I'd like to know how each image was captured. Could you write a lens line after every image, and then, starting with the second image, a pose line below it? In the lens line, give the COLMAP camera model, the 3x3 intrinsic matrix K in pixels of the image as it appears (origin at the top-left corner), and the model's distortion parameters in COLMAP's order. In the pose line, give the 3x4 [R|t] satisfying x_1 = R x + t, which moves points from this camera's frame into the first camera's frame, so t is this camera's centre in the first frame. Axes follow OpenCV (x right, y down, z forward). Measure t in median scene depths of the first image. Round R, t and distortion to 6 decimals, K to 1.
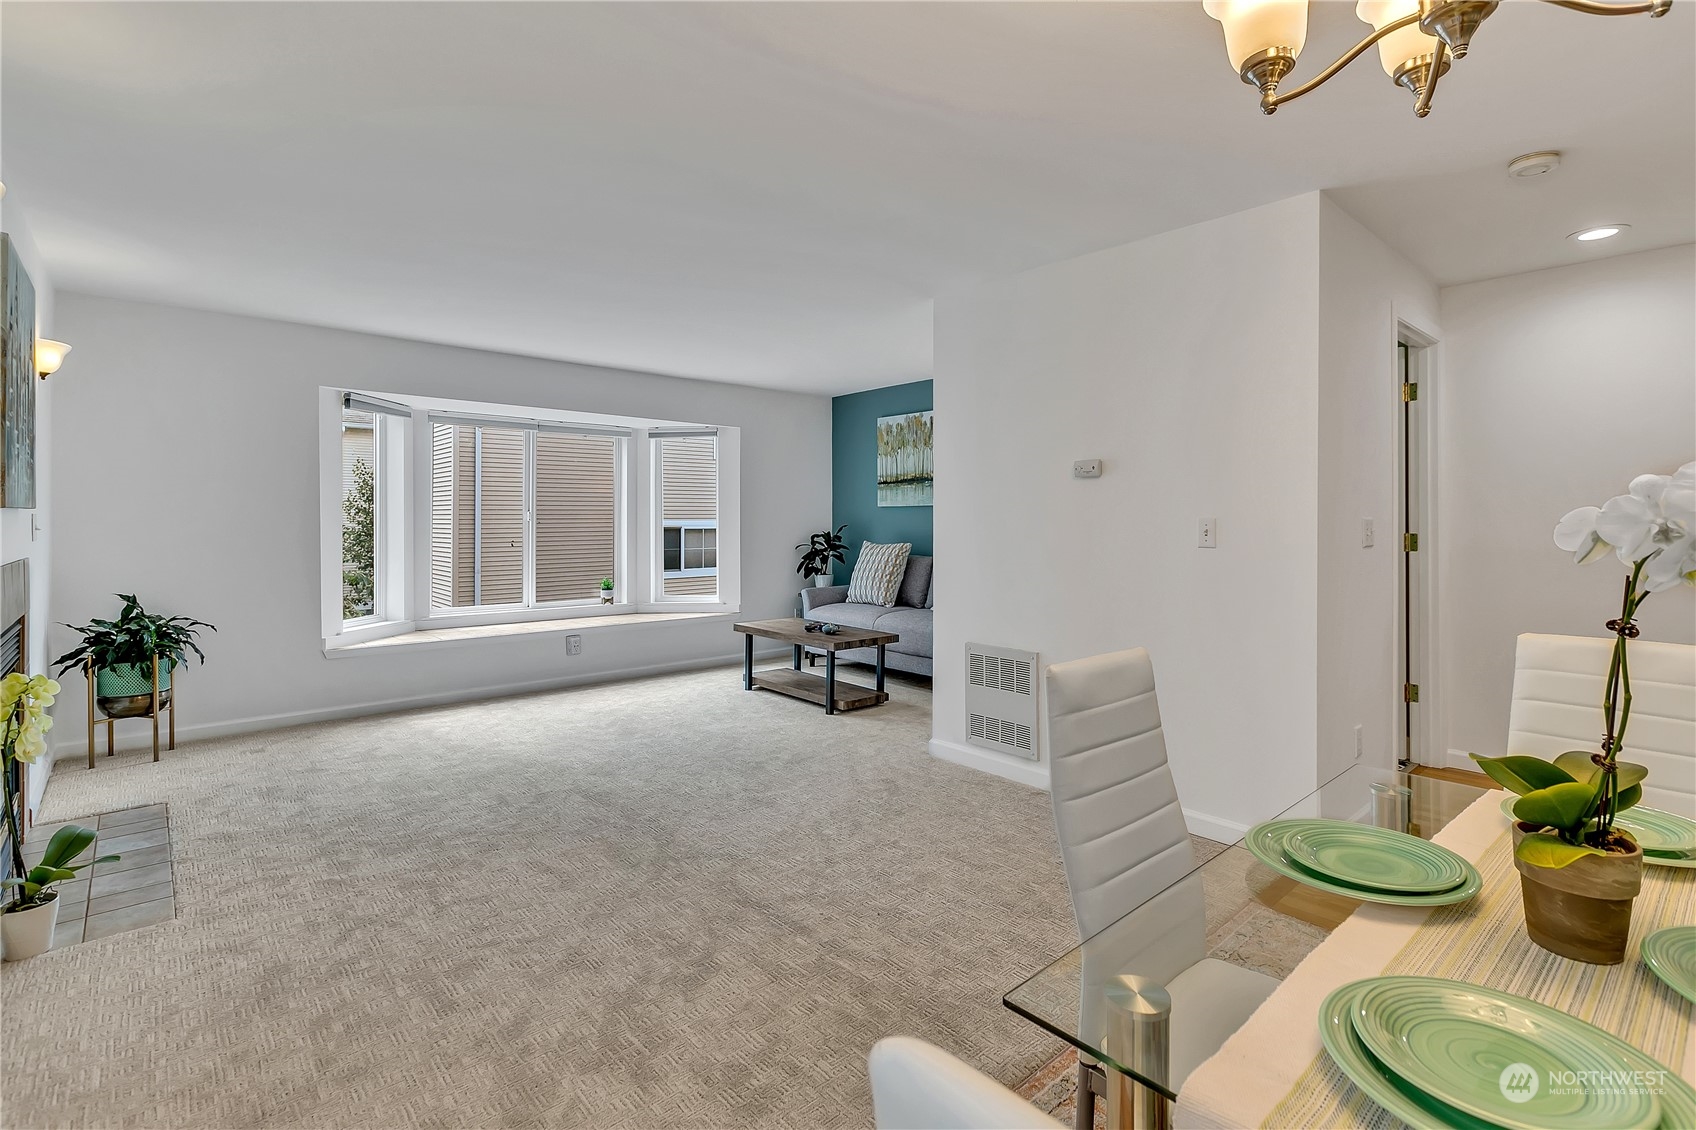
lens RADIAL K [[785.4, 0, 848.6], [0, 785.4, 521.7], [0, 0, 1]] dist [0.024572, -0.014810]
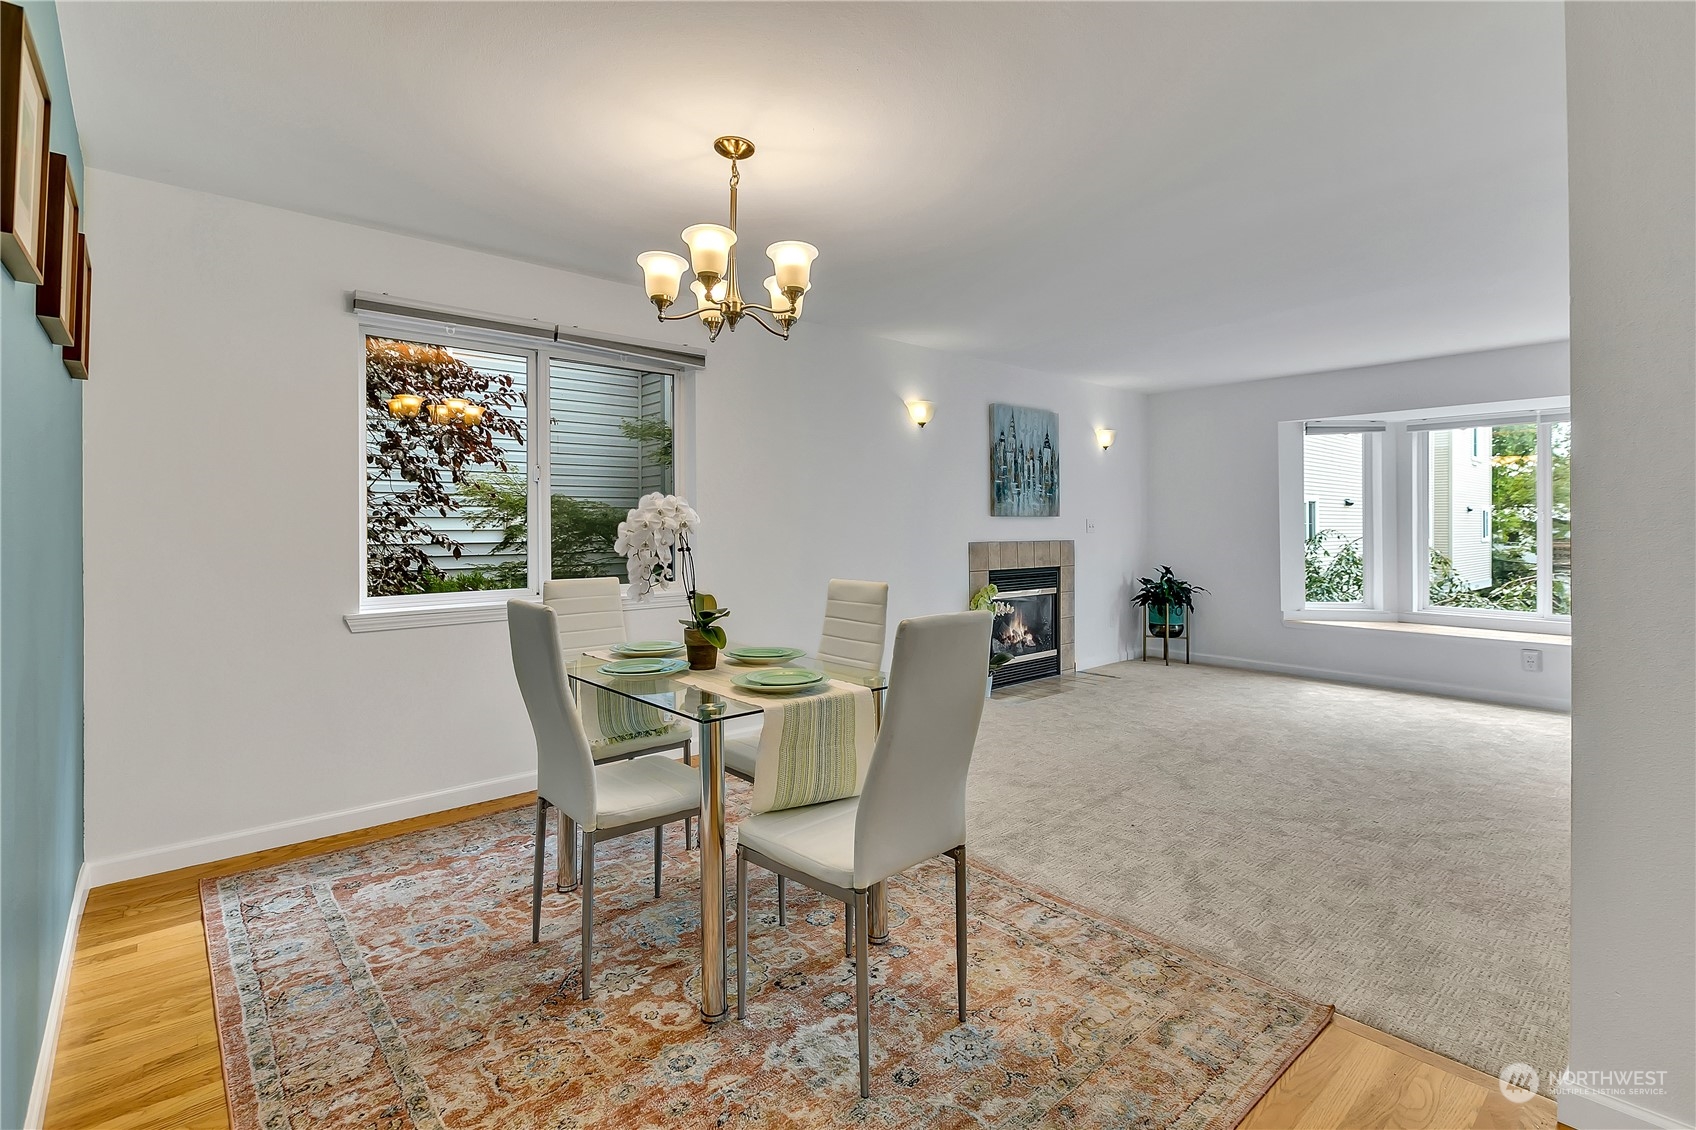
lens RADIAL K [[790.9, 0, 852.5], [0, 790.9, 532.6], [0, 0, 1]] dist [0.002628, -0.004241]
pose [[-0.003425, 0.004028, -0.999986, 0.639341], [0.000462, 0.999992, 0.004027, 0.010502], [0.999994, -0.000449, -0.003427, 0.269704]]
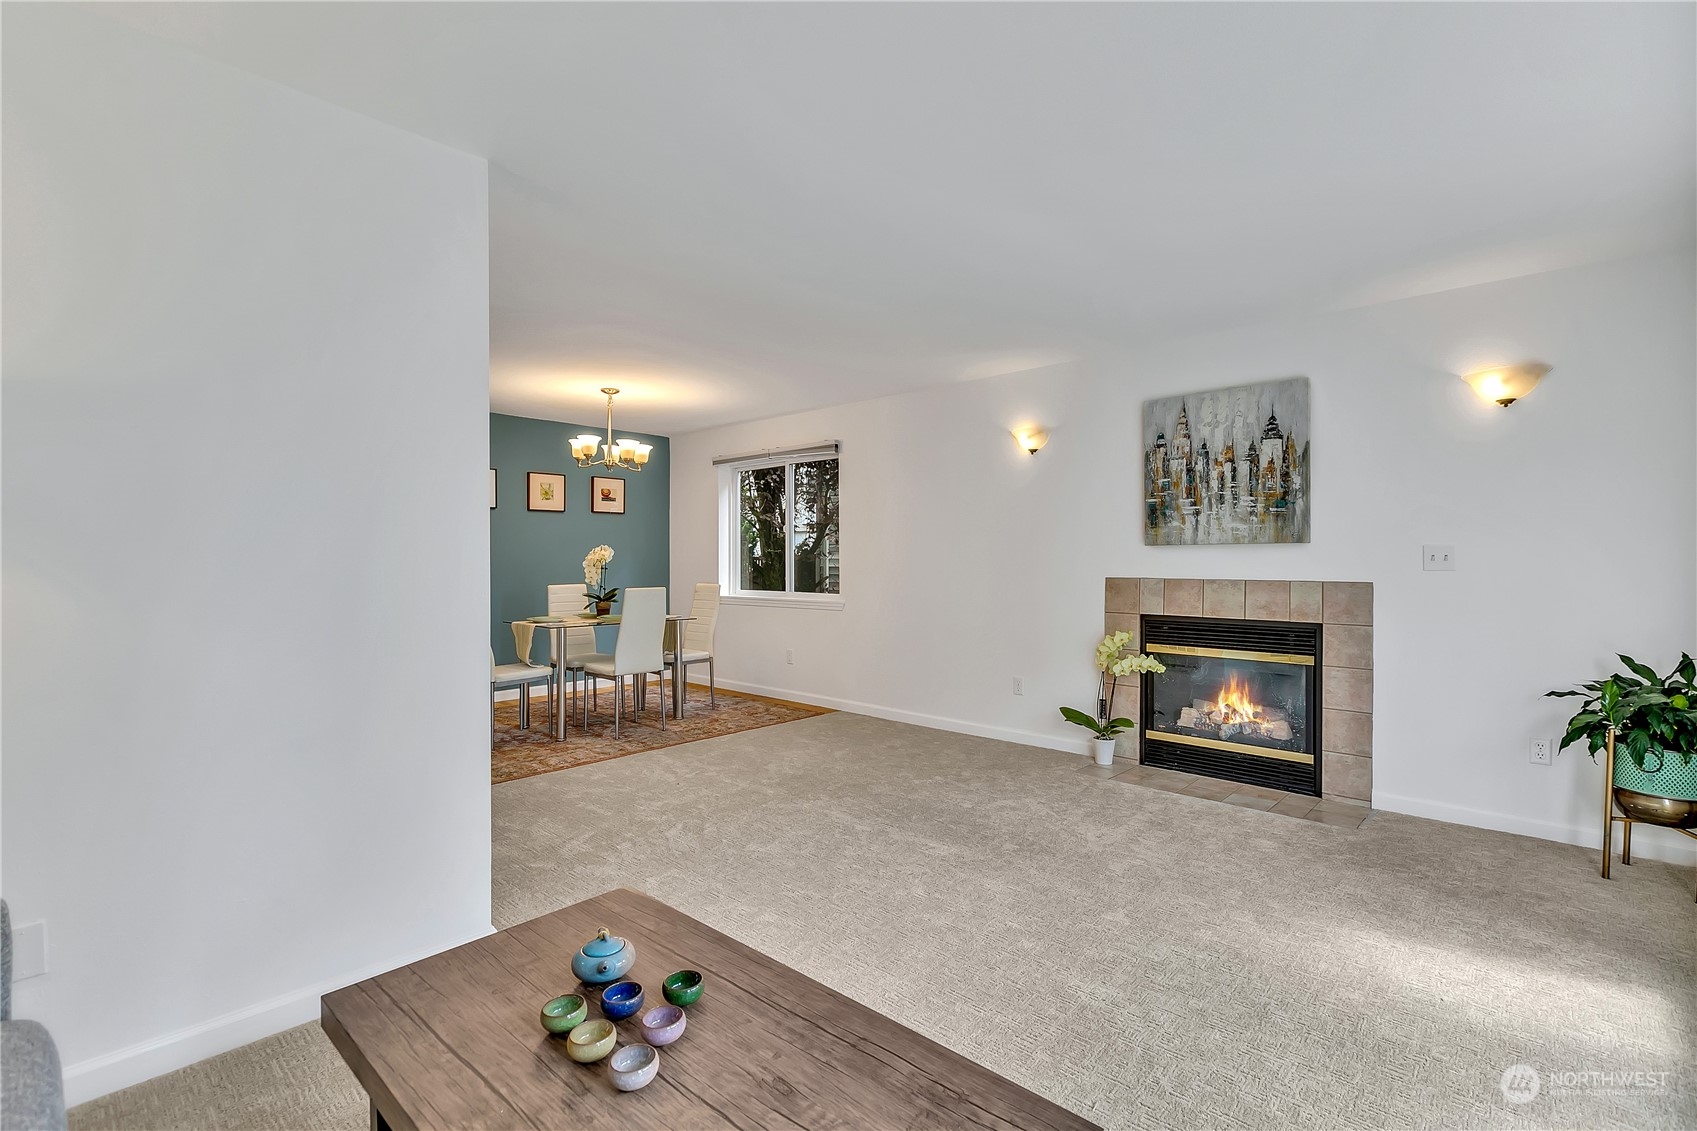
lens RADIAL K [[778.9, 0, 848.5], [0, 778.9, 565.5], [0, 0, 1]] dist [0.001422, -0.000212]
pose [[-0.996019, 0.001585, -0.089126, -0.088938], [0.000288, 0.999894, 0.014563, 0.001285], [0.089140, 0.014479, -0.995914, 1.314696]]
